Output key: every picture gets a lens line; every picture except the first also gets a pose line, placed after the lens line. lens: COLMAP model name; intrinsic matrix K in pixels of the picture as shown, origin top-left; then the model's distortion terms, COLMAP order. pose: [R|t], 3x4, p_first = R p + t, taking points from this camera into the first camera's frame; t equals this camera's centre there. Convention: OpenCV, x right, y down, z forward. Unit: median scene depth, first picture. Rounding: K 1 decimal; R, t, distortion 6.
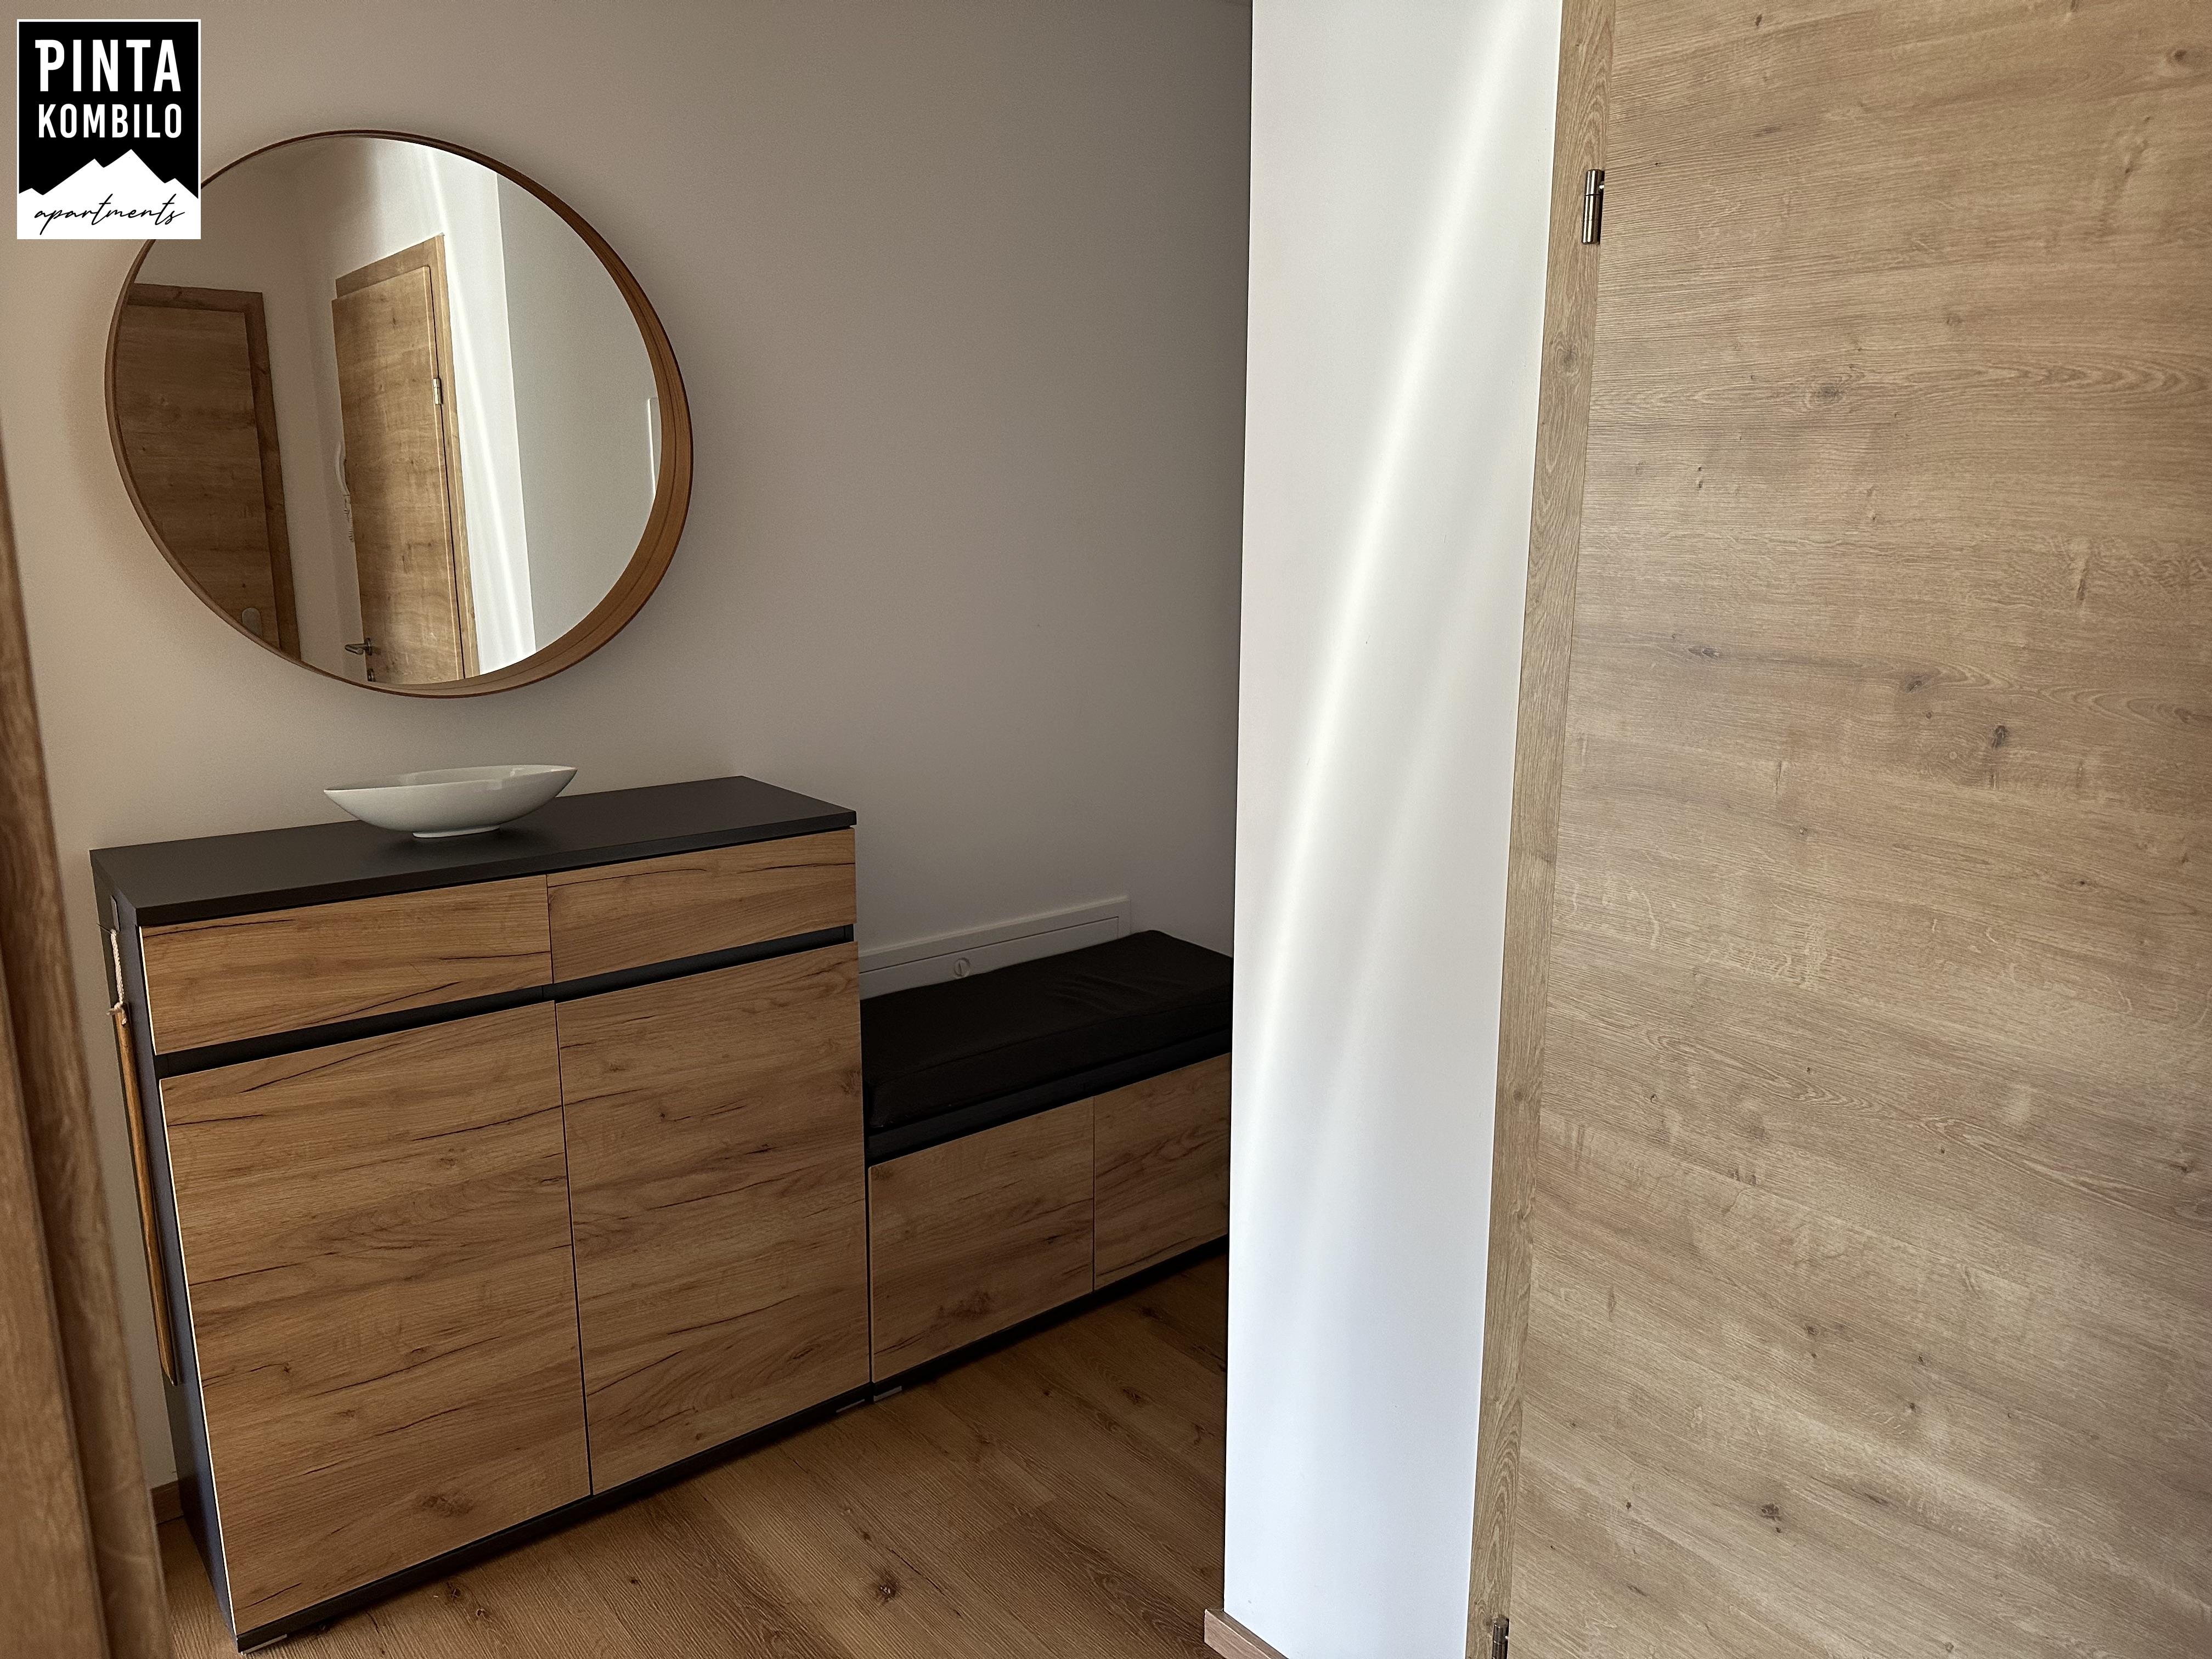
lens RADIAL K [[1560.1, 0, 1110.6], [0, 1560.1, 824.5], [0, 0, 1]] dist [0.007693, -0.004026]
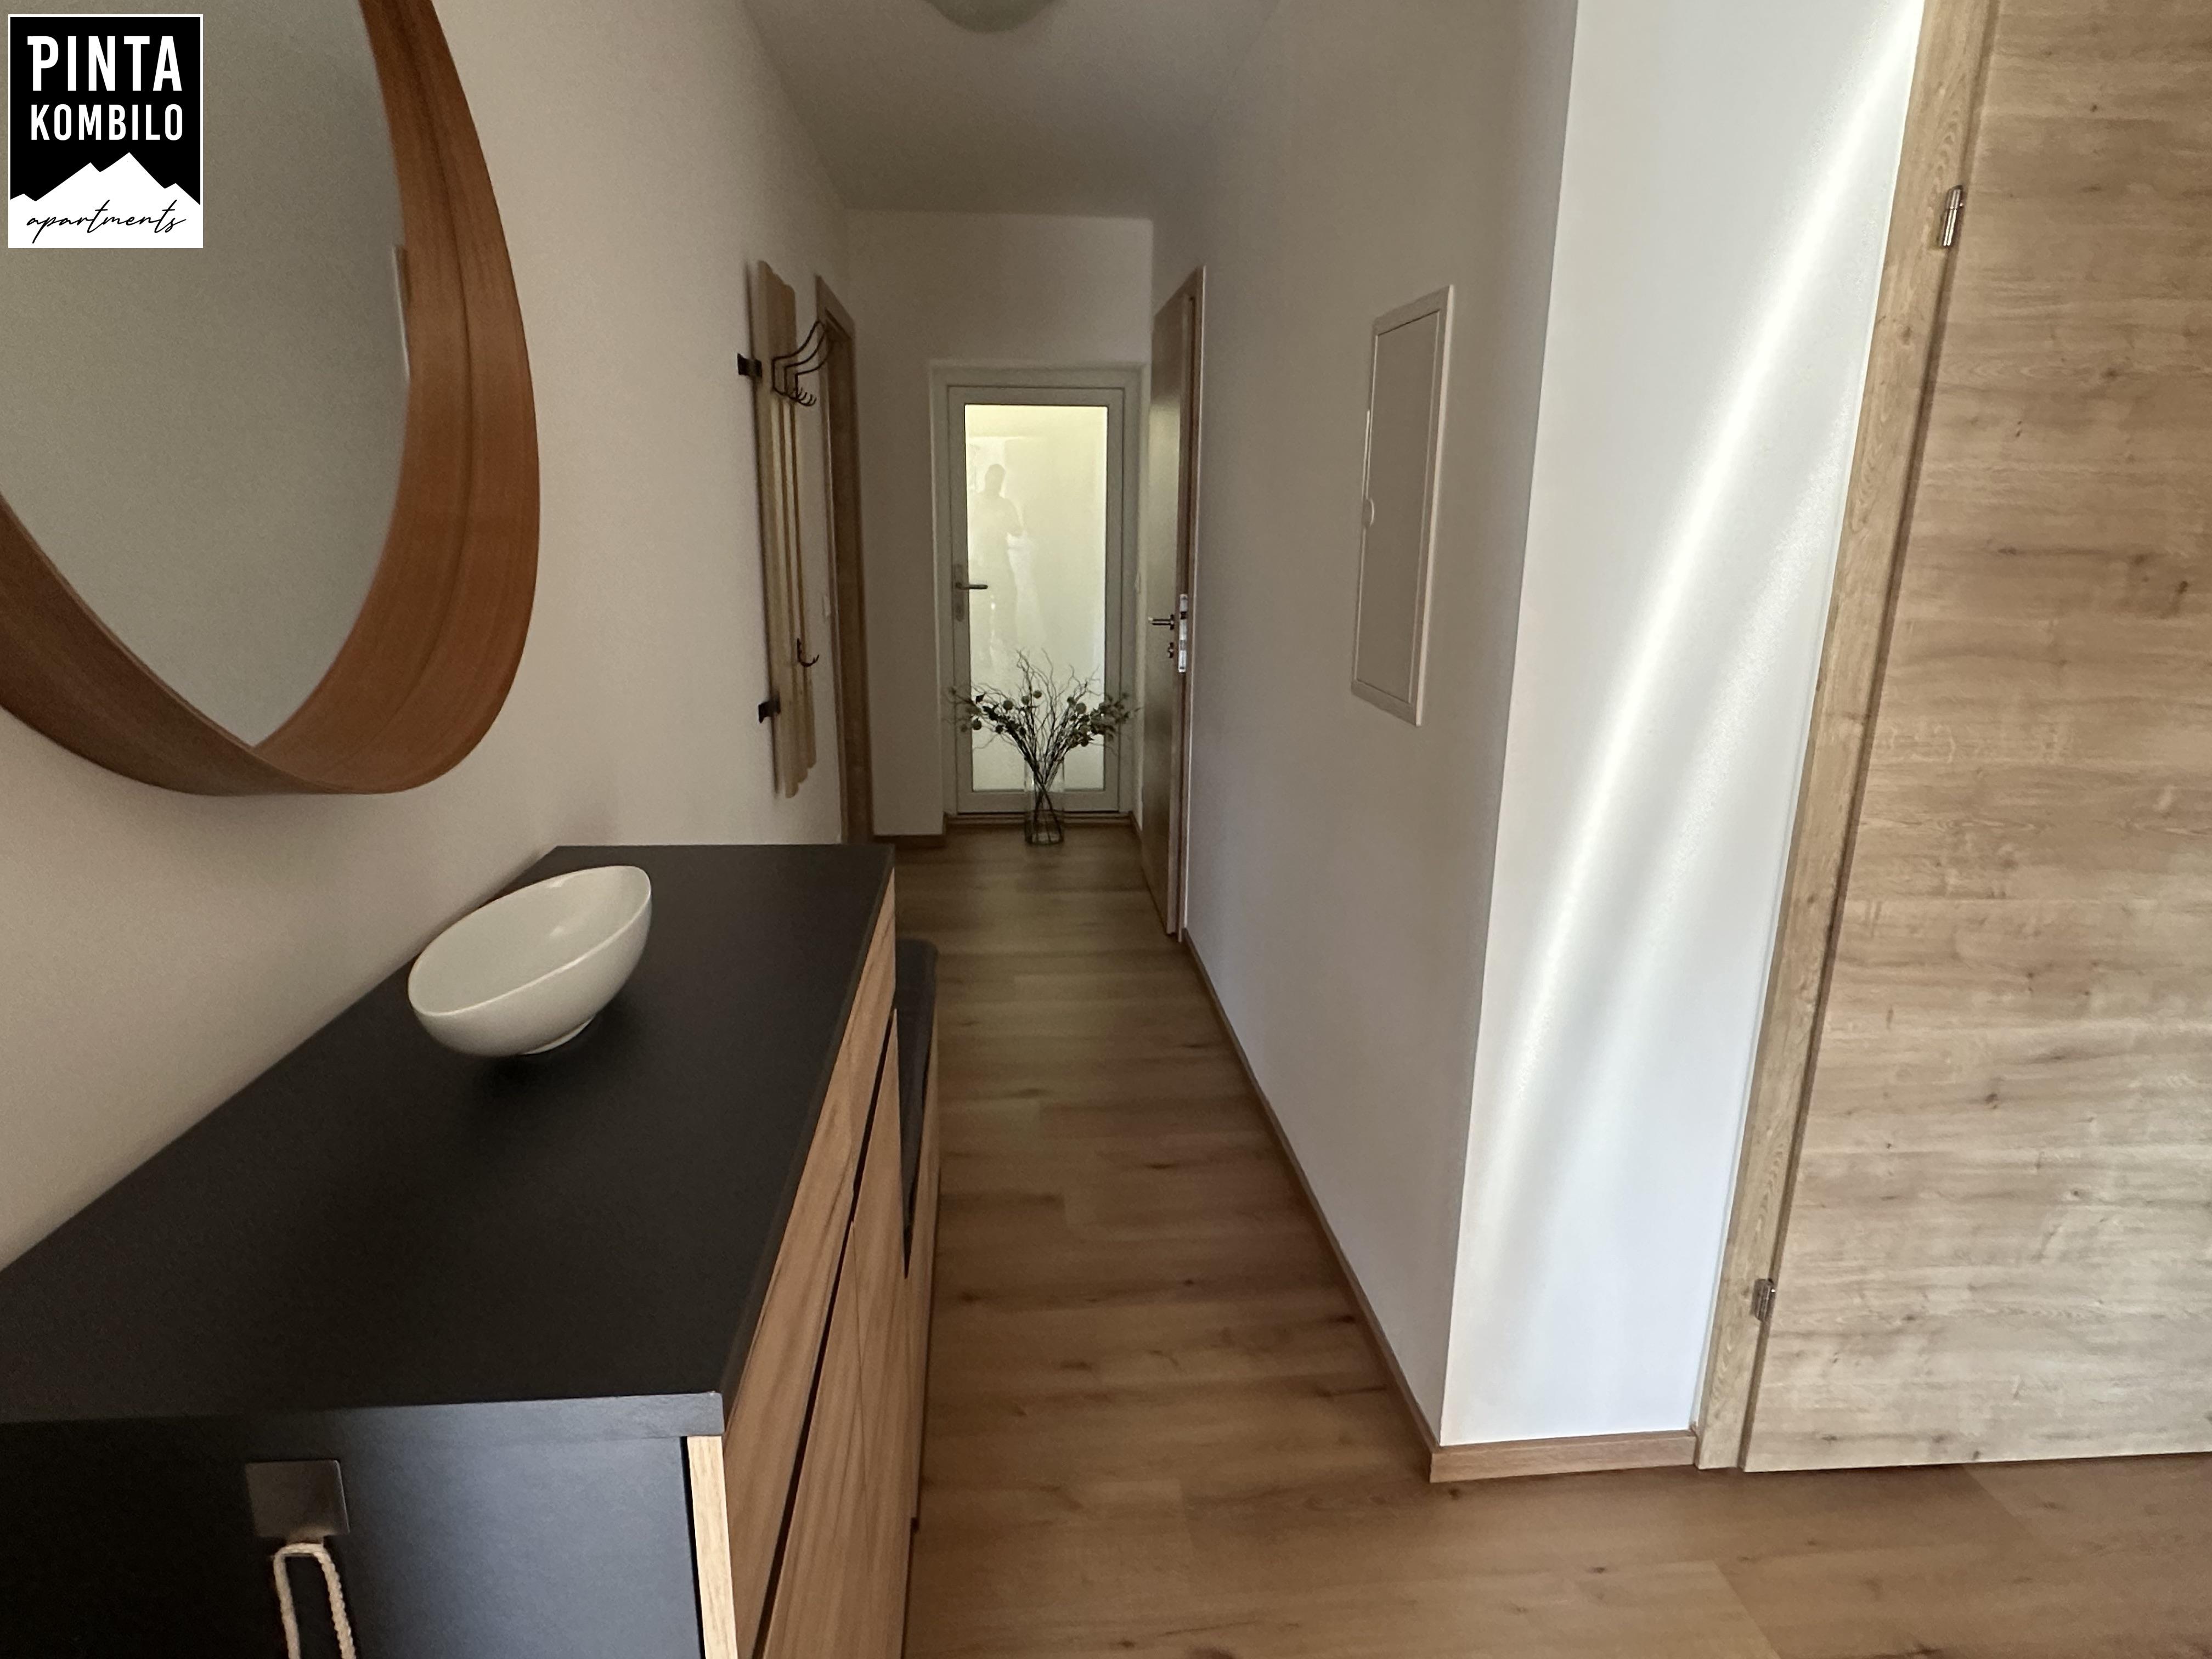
lens RADIAL K [[1239.0, 0, 1102.0], [0, 1239.0, 840.4], [0, 0, 1]] dist [-0.003389, 0.003403]
pose [[0.571558, -0.205503, 0.794412, -1.097336], [0.160959, 0.977402, 0.137034, -0.142530], [-0.804621, 0.049545, 0.591719, 1.020649]]
